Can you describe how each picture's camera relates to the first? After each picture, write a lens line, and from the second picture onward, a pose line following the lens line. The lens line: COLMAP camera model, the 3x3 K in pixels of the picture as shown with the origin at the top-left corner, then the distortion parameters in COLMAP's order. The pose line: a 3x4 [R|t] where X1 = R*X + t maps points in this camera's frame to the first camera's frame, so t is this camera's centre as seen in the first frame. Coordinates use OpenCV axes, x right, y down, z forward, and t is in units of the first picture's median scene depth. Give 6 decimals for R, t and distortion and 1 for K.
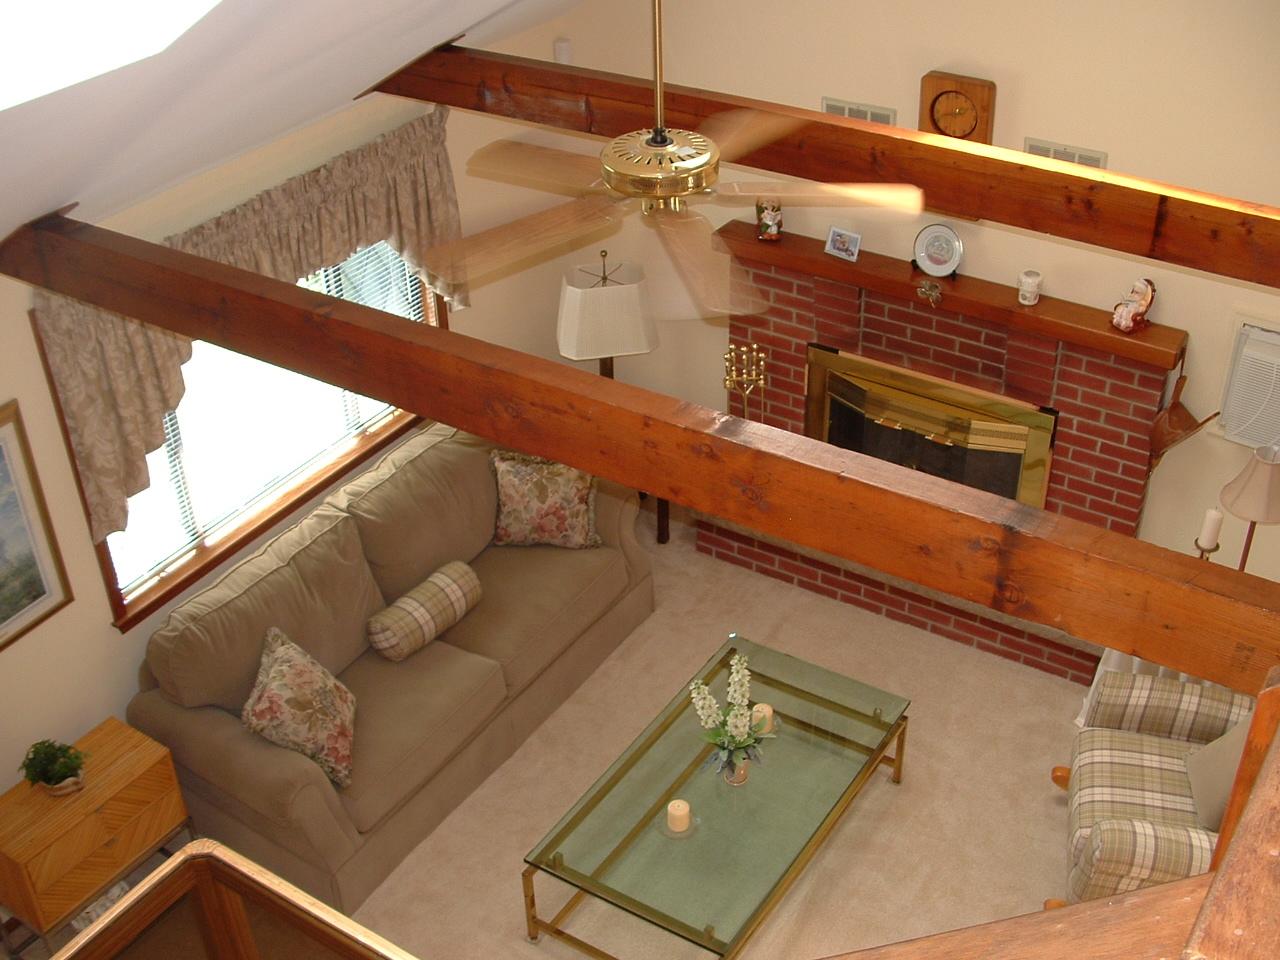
lens RADIAL K [[1470.6, 0, 640.0], [0, 1470.6, 480.0], [0, 0, 1]] dist [-0.263717, 0.337552]
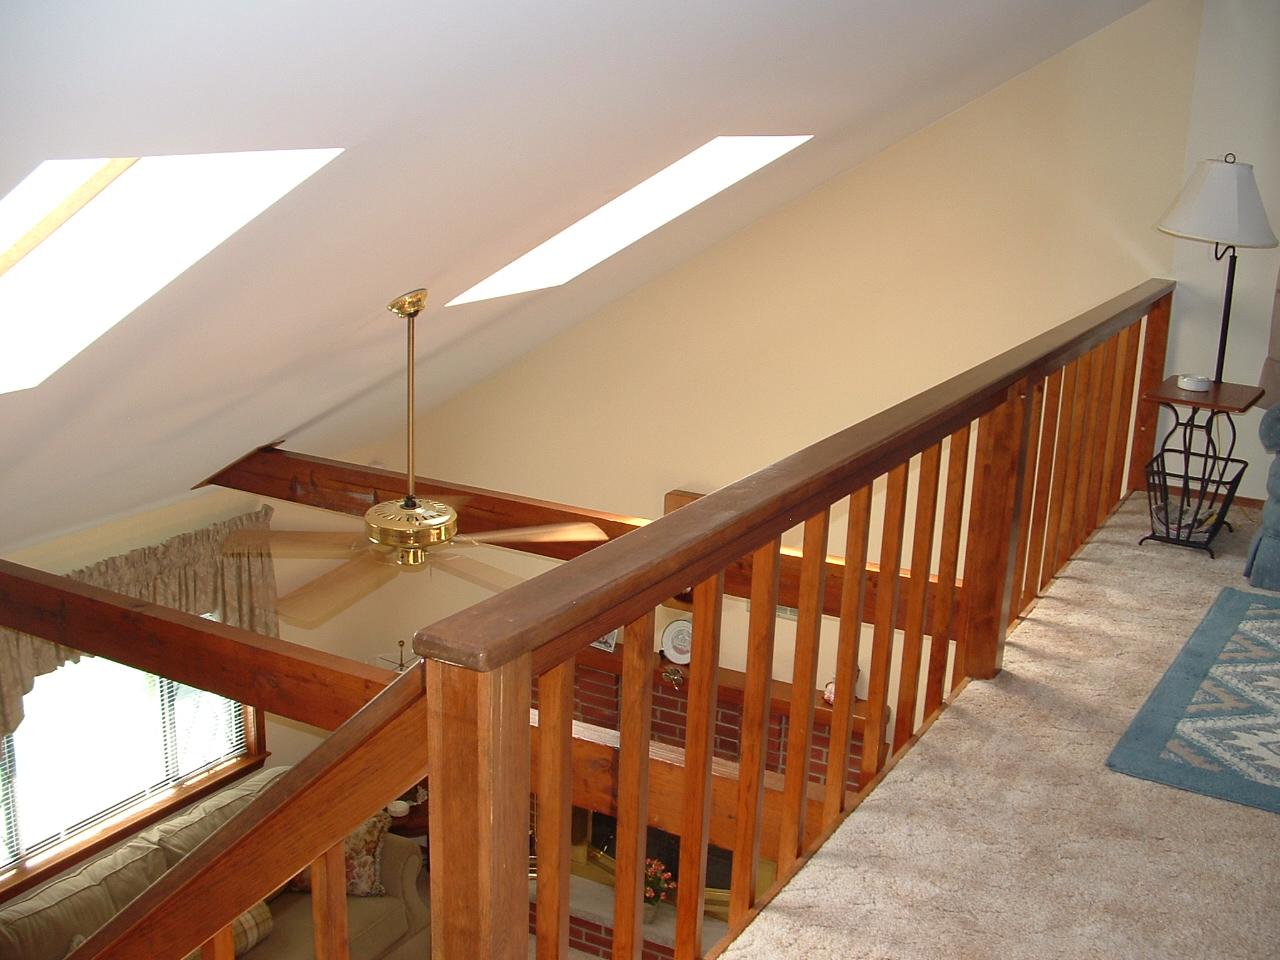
lens RADIAL K [[1470.6, 0, 640.0], [0, 1470.6, 480.0], [0, 0, 1]] dist [-0.263717, 0.337552]
pose [[0.995487, 0.039882, 0.086110, 0.069689], [-0.009866, 0.945977, -0.324083, 0.112006], [-0.094383, 0.321771, 0.942102, -0.175758]]
